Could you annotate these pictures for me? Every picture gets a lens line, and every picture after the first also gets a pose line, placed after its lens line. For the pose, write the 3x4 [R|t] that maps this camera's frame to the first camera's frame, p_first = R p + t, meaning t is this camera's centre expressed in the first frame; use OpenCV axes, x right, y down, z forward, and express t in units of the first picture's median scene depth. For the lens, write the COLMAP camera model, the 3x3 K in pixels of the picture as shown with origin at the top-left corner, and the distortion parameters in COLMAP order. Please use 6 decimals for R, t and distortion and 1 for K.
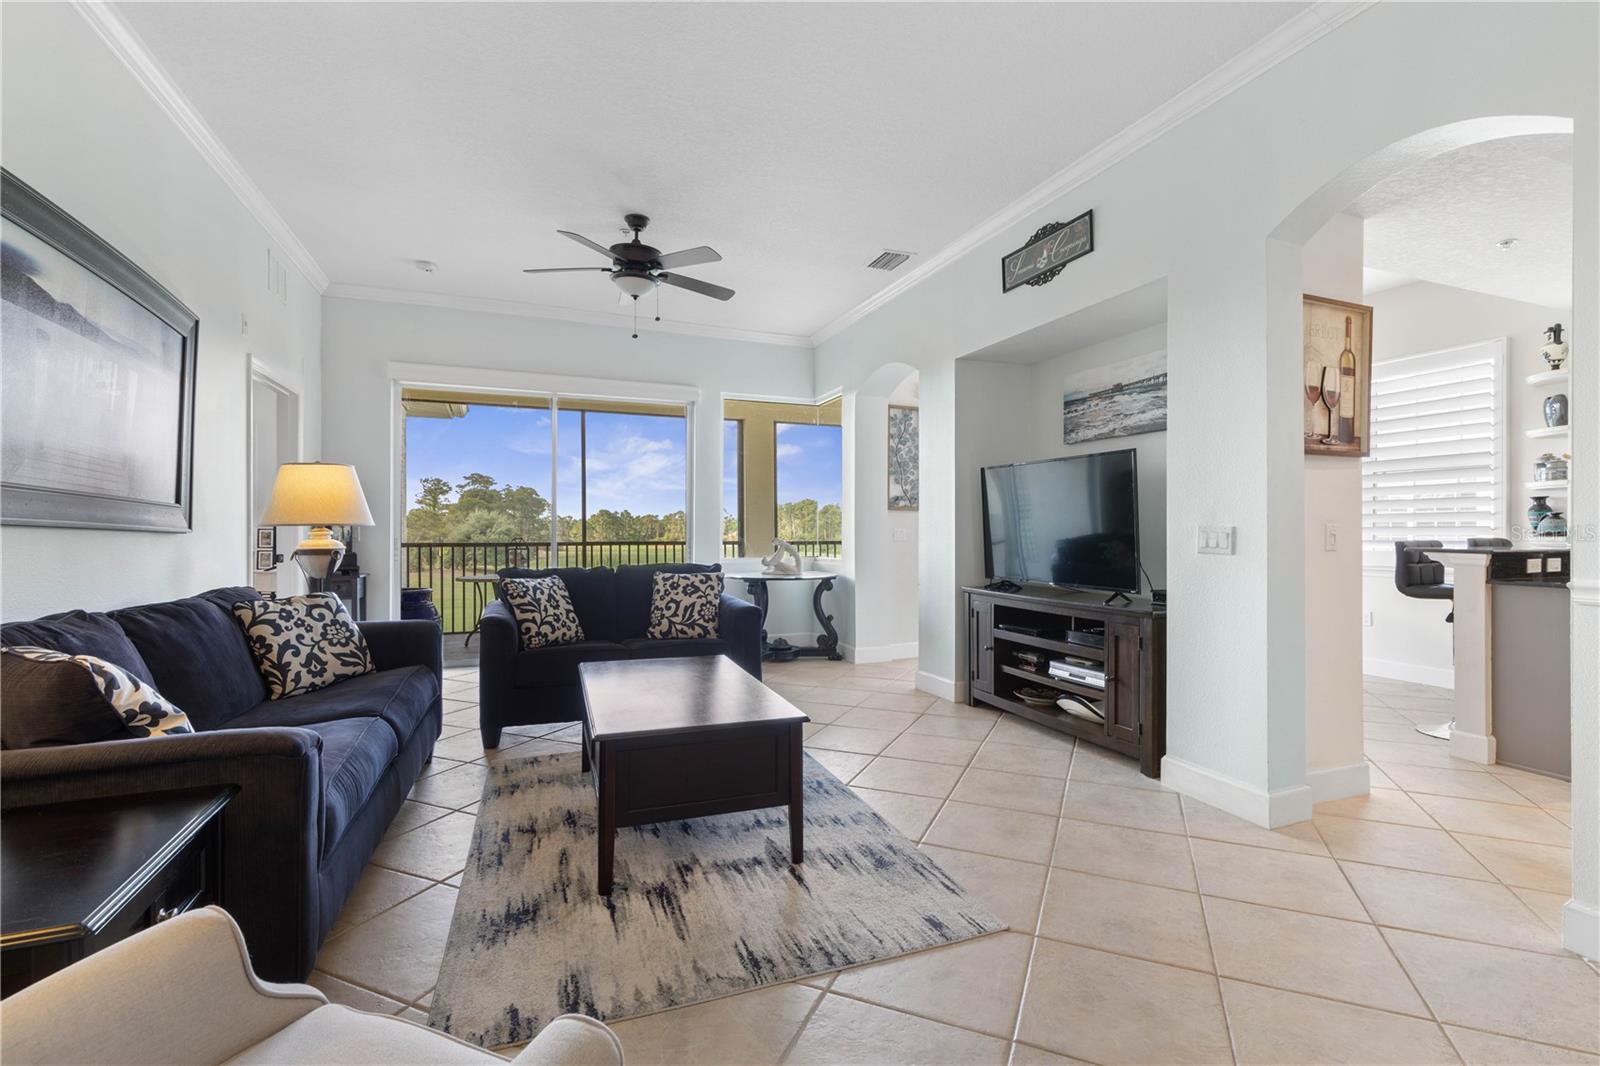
lens RADIAL K [[734.1, 0, 809.5], [0, 734.1, 526.9], [0, 0, 1]] dist [-0.001202, -0.000689]
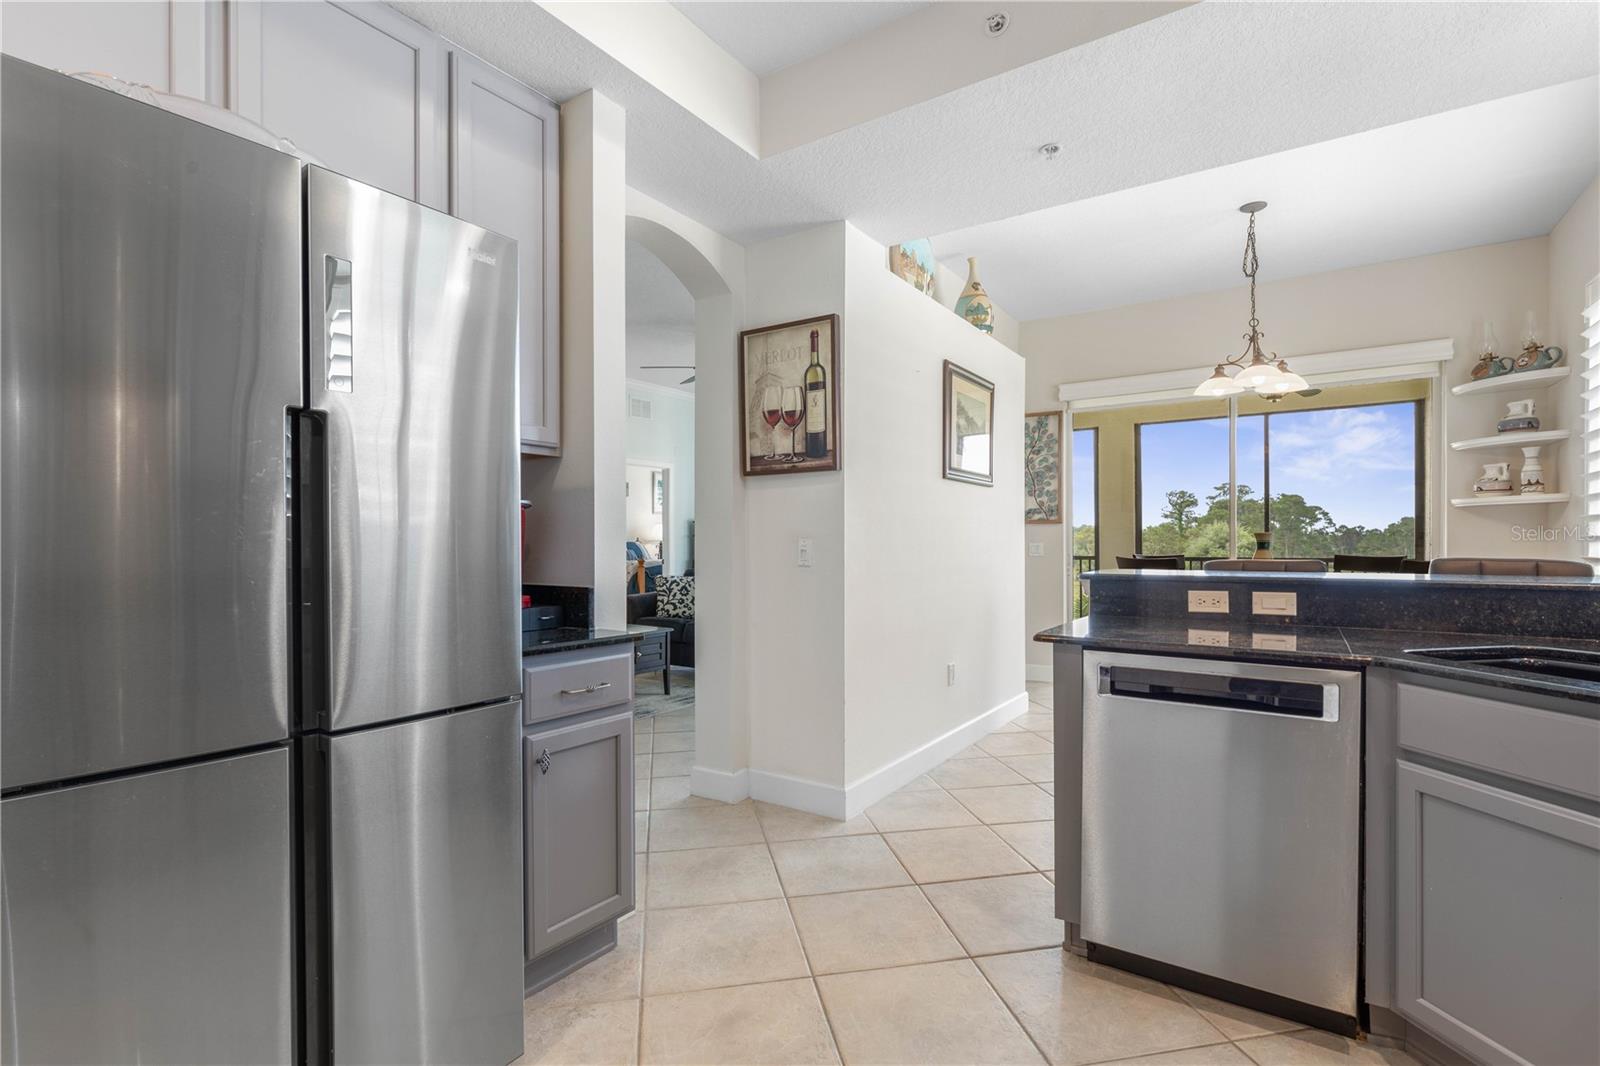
lens RADIAL K [[765.9, 0, 799.3], [0, 765.9, 540.3], [0, 0, 1]] dist [-0.000328, -0.000010]
pose [[0.566008, -0.005119, -0.824384, 1.543594], [0.004764, 0.999984, -0.002938, 0.000615], [0.824386, -0.002264, 0.566024, 0.384609]]
